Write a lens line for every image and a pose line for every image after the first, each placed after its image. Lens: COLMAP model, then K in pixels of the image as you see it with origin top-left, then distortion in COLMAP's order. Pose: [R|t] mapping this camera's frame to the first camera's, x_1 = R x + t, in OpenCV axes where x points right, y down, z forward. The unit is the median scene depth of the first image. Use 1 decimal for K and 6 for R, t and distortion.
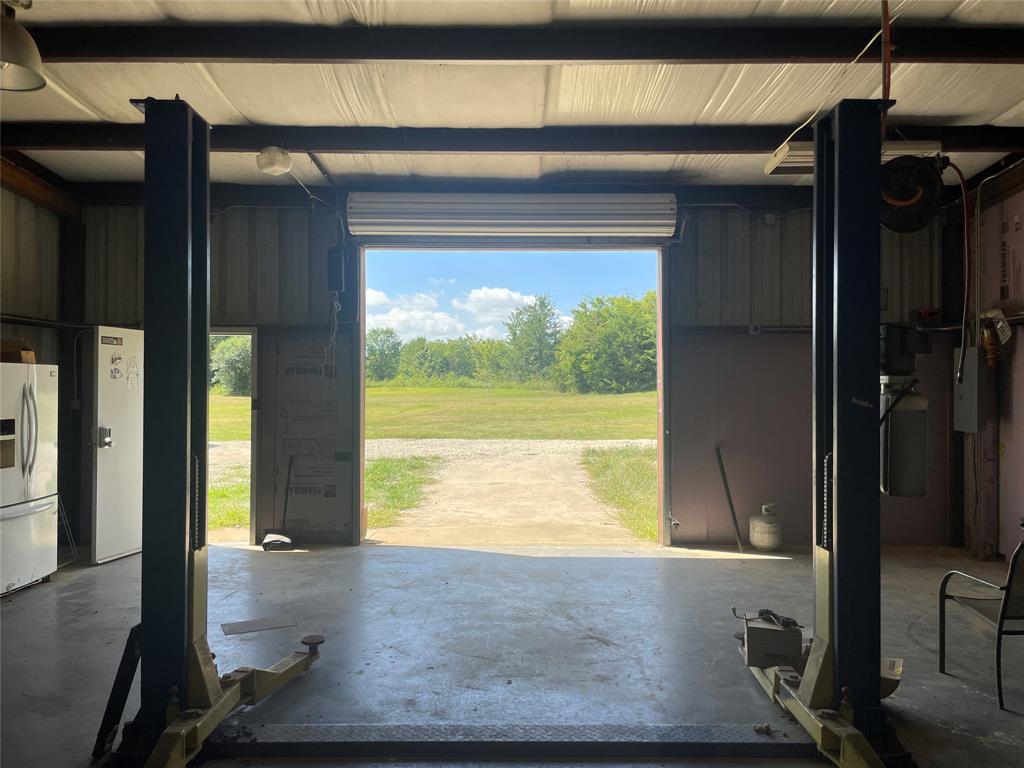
lens RADIAL K [[774.7, 0, 512.9], [0, 774.7, 383.1], [0, 0, 1]] dist [0.001795, -0.001254]
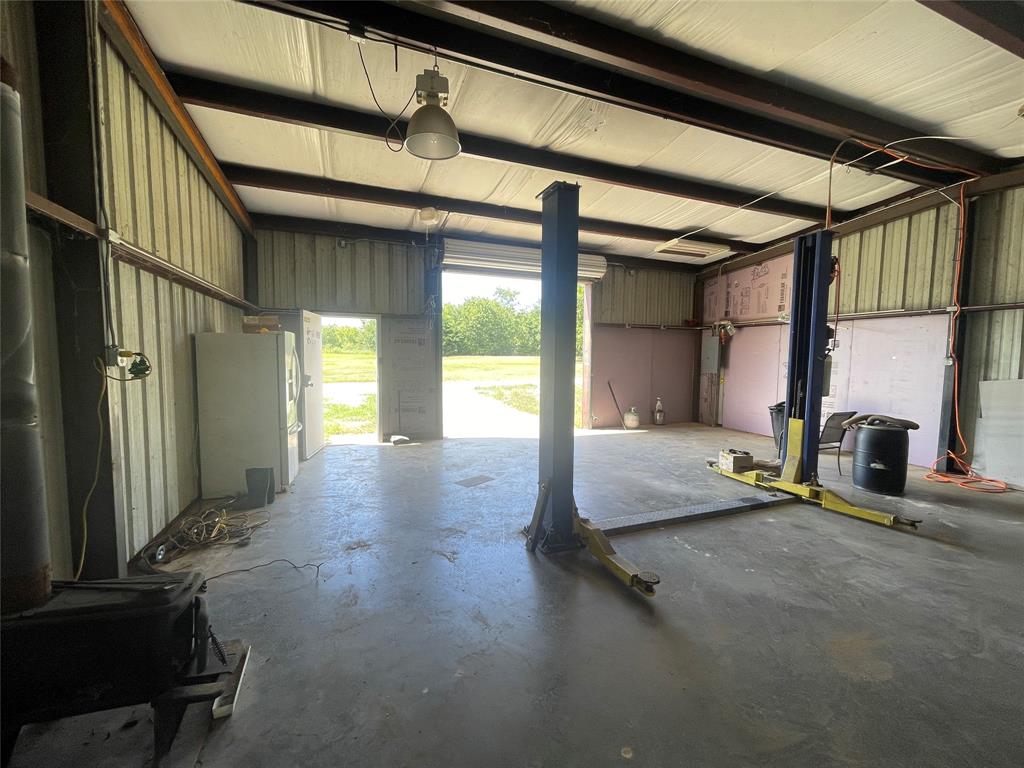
lens RADIAL K [[416.5, 0, 511.4], [0, 416.5, 388.3], [0, 0, 1]] dist [0.003756, -0.001288]
pose [[0.930354, -0.021660, 0.366022, -0.424203], [-0.013300, 0.995603, 0.092724, -0.000223], [-0.366421, -0.091134, 0.925975, 0.052330]]
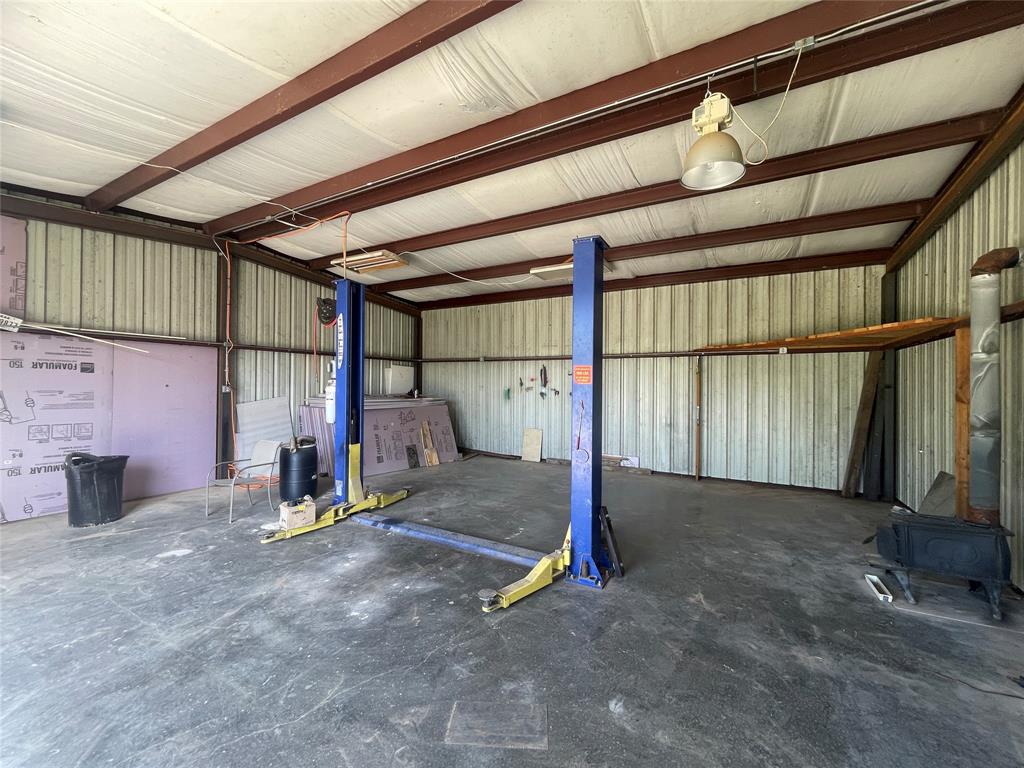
lens RADIAL K [[416.5, 0, 514.3], [0, 416.5, 385.3], [0, 0, 1]] dist [0.003756, -0.001288]
pose [[-0.875831, -0.010793, 0.482498, -0.366418], [-0.018919, 0.999749, -0.011978, 0.002898], [-0.482247, -0.019619, -0.875815, 0.943800]]
